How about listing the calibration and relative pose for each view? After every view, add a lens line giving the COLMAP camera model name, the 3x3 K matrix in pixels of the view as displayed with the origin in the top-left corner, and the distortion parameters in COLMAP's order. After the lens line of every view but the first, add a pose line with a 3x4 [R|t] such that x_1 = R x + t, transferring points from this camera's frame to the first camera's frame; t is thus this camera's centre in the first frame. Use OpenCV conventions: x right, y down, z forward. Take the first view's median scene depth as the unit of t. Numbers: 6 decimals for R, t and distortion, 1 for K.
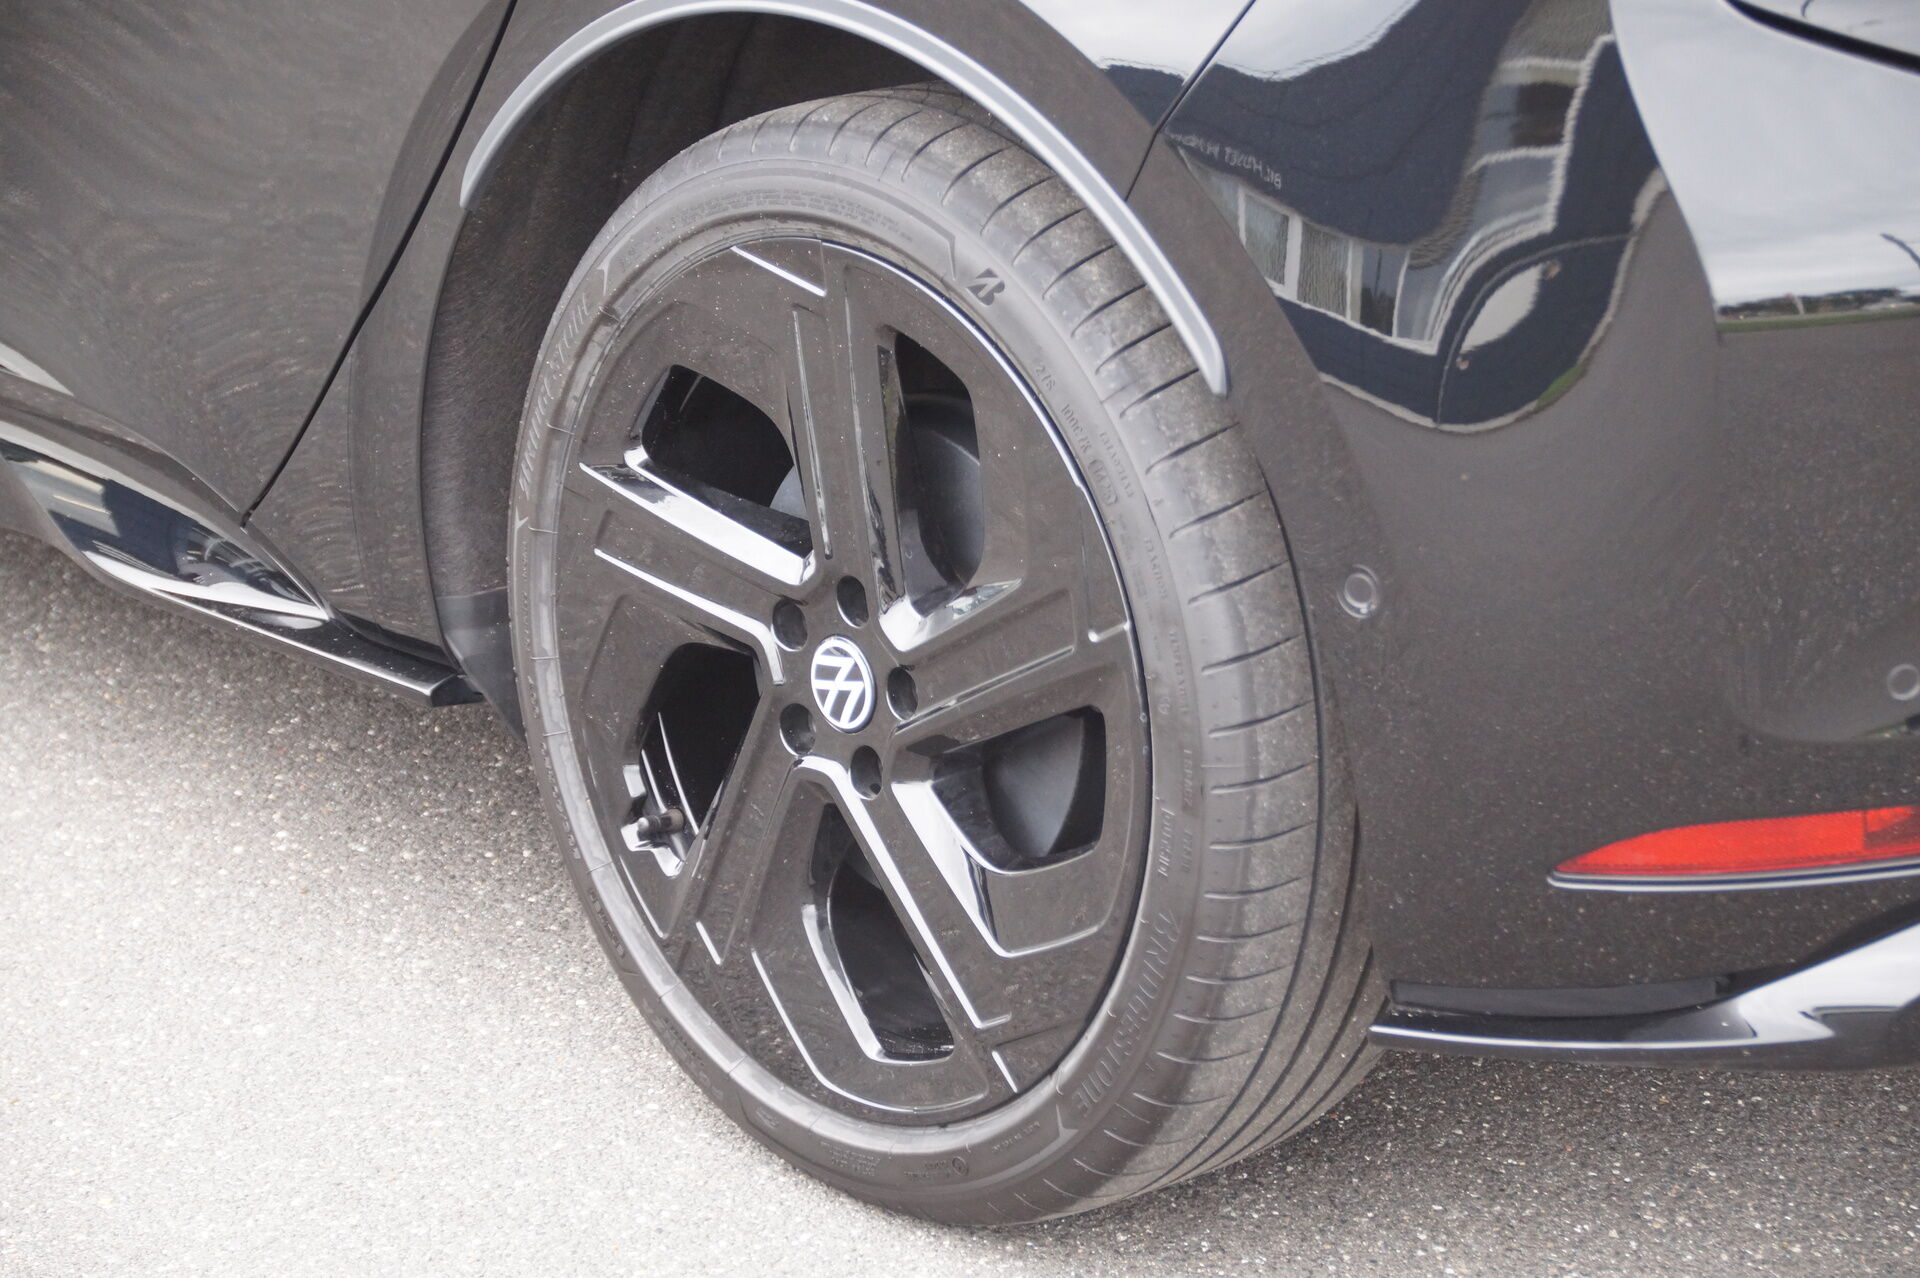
lens RADIAL K [[5046.4, 0, 953.0], [0, 5046.4, 672.9], [0, 0, 1]] dist [0.729967, 0.000000]
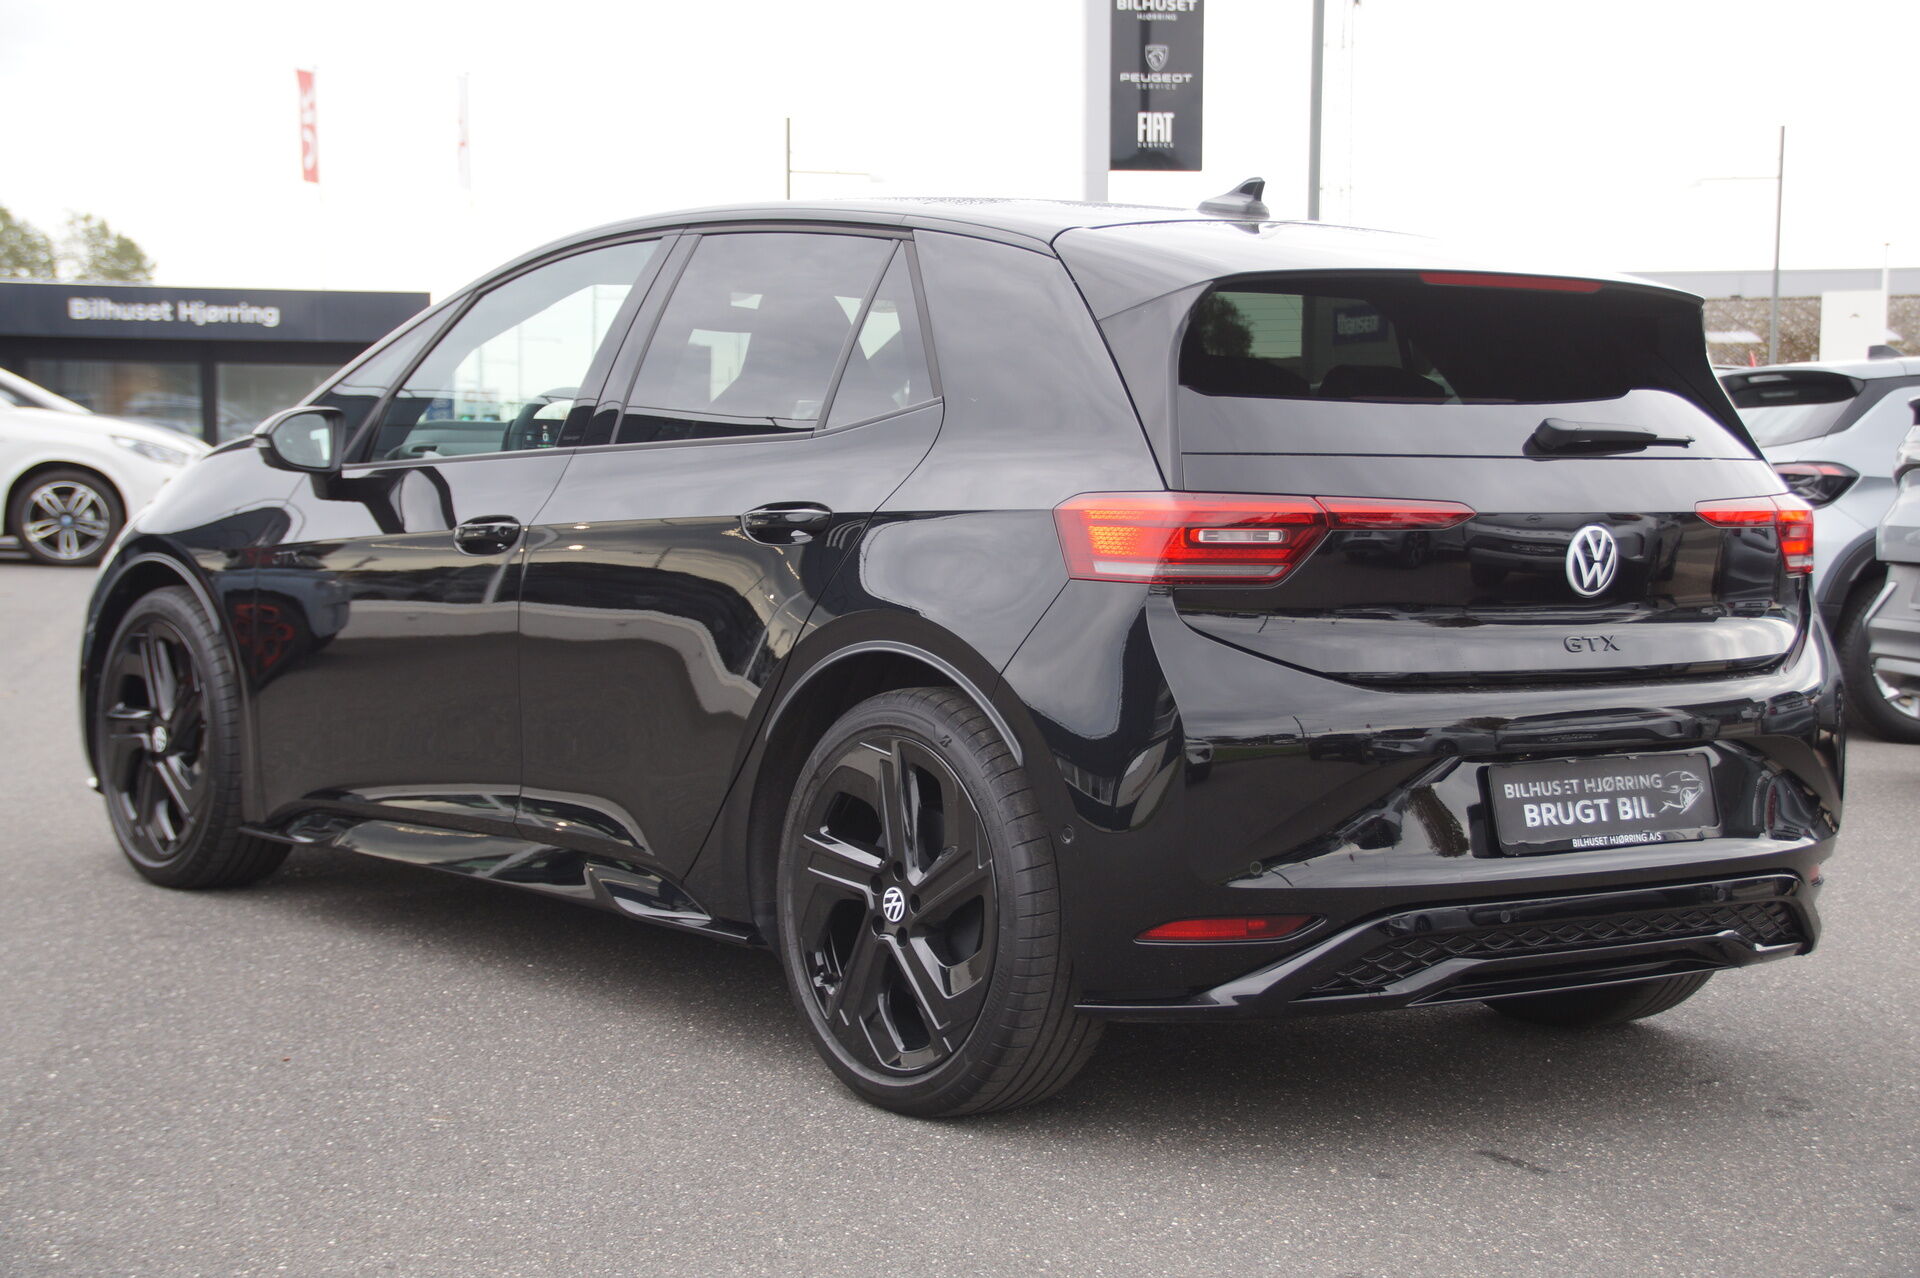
lens RADIAL K [[2885.7, 0, 1009.3], [0, 2885.7, 644.6], [0, 0, 1]] dist [0.152124, 0.000000]
pose [[0.998429, 0.015868, -0.053739, 0.118992], [-0.029987, 0.961483, -0.273224, 0.286840], [0.047333, 0.274406, 0.960448, -0.496336]]
